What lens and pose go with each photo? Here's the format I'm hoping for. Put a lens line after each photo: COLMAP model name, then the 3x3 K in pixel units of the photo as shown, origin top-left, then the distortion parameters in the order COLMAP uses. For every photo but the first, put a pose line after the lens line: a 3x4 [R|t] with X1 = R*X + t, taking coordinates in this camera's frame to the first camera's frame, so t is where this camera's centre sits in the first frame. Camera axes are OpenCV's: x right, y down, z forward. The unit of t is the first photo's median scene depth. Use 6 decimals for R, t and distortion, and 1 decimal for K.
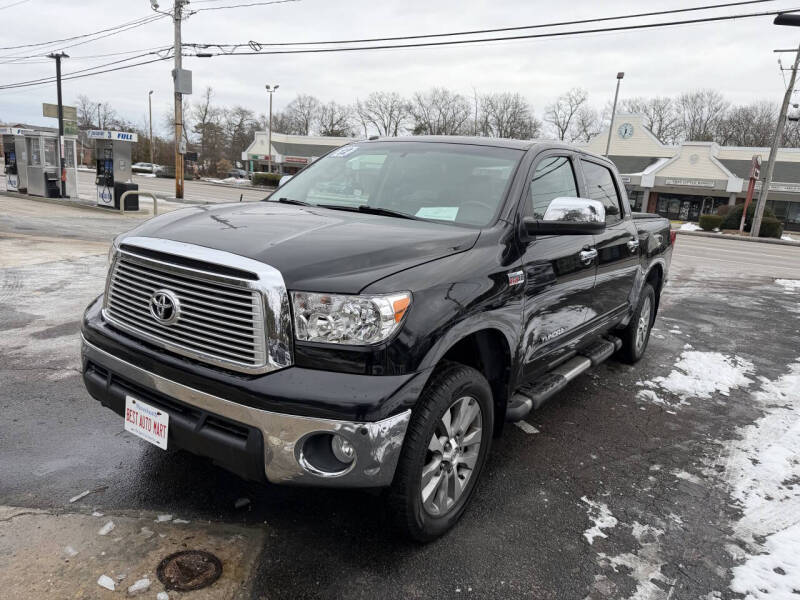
lens RADIAL K [[576.4, 0, 404.3], [0, 576.4, 298.2], [0, 0, 1]] dist [0.012761, -0.005610]
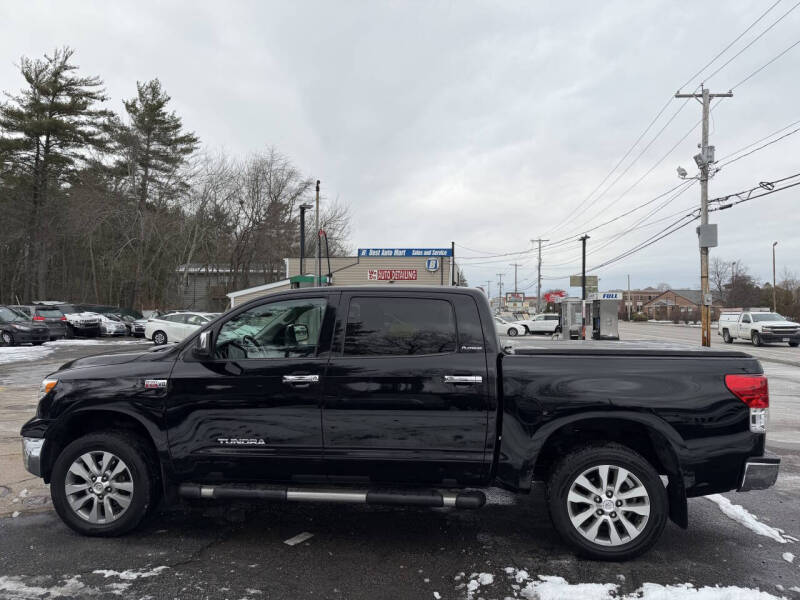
lens RADIAL K [[576.5, 0, 398.4], [0, 576.5, 295.7], [0, 0, 1]] dist [0.011018, -0.007591]
pose [[0.473442, -0.097686, -0.875392, 1.155617], [-0.142623, 0.972215, -0.185626, -0.045379], [0.869202, 0.212734, 0.446355, 0.510022]]
